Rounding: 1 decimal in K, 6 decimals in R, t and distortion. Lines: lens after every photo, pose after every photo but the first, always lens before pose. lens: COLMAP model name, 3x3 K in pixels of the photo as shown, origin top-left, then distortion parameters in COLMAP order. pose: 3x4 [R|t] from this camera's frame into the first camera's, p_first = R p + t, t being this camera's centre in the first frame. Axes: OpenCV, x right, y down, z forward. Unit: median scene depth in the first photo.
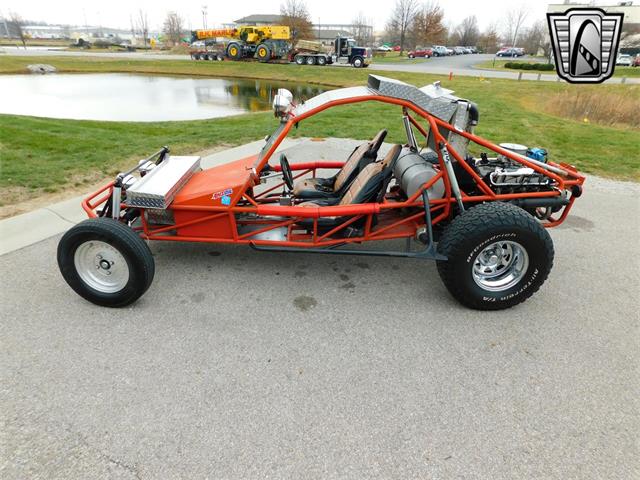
lens RADIAL K [[422.7, 0, 321.7], [0, 422.7, 241.0], [0, 0, 1]] dist [-0.072163, 0.055915]
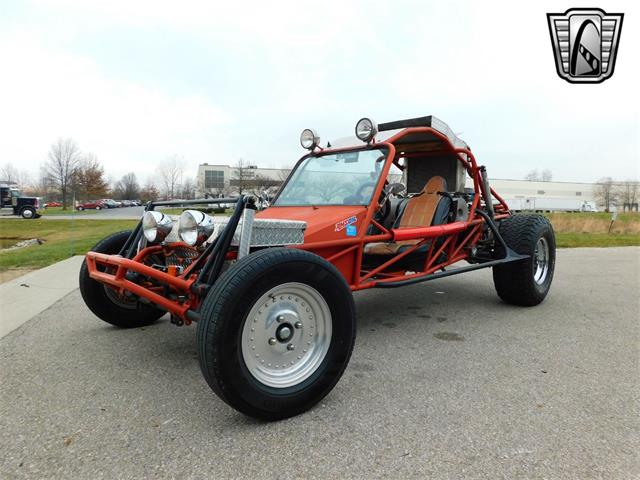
lens RADIAL K [[422.7, 0, 322.7], [0, 422.7, 241.0], [0, 0, 1]] dist [-0.072163, 0.055915]
pose [[0.727812, -0.076661, 0.681479, -0.055450], [0.303707, 0.927000, -0.220076, 0.005336], [-0.614859, 0.367144, 0.697964, 0.034274]]
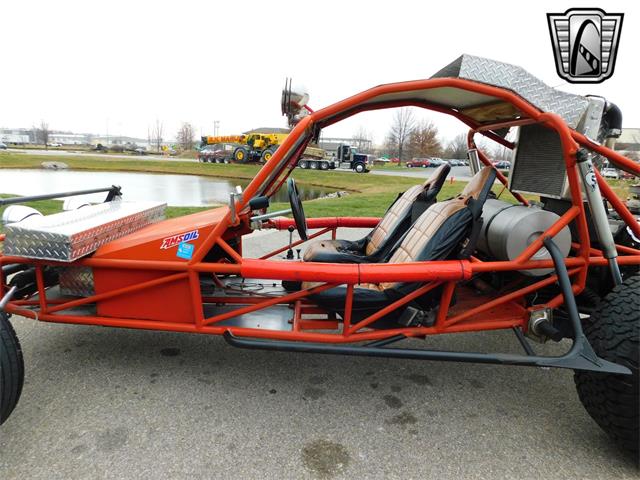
lens RADIAL K [[422.7, 0, 321.6], [0, 422.7, 238.8], [0, 0, 1]] dist [-0.072163, 0.055915]
pose [[0.999704, 0.024318, 0.000327, -0.003536], [-0.023488, 0.968920, -0.246257, 0.001285], [-0.006305, 0.246177, 0.969204, 0.032255]]
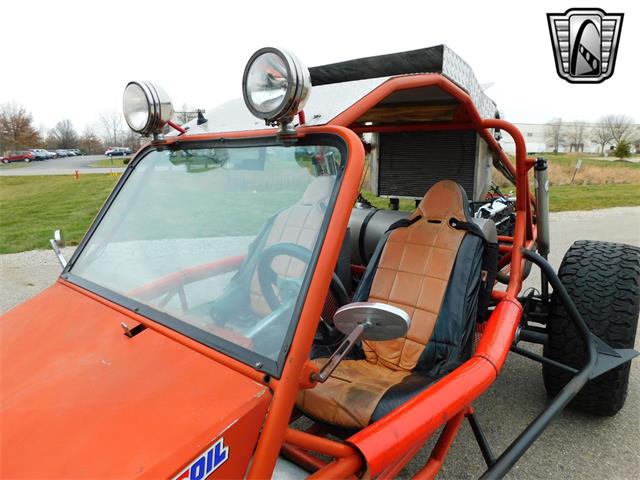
lens RADIAL K [[422.7, 0, 320.8], [0, 422.7, 242.3], [0, 0, 1]] dist [-0.072163, 0.055915]
pose [[0.655624, -0.193017, 0.730001, -0.021545], [0.346375, 0.935936, -0.063617, -0.012699], [-0.670956, 0.294563, 0.680479, 0.054885]]
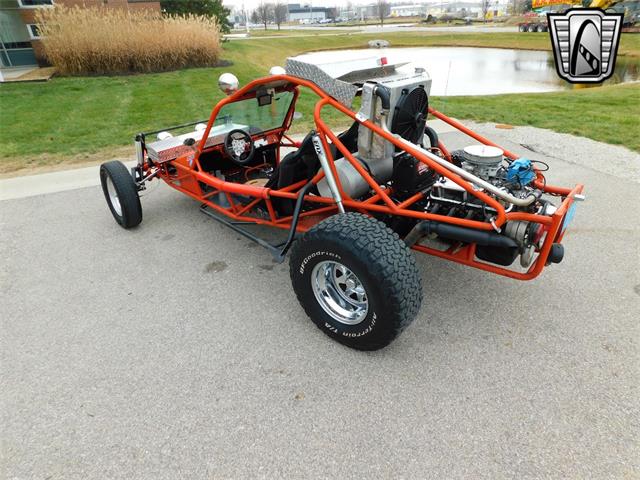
lens RADIAL K [[422.7, 0, 321.7], [0, 422.7, 240.9], [0, 0, 1]] dist [-0.072163, 0.055915]
pose [[0.745271, 0.261768, -0.613228, 0.056835], [-0.228220, 0.964306, 0.134272, -0.008868], [0.626488, 0.039882, 0.778410, 0.022512]]
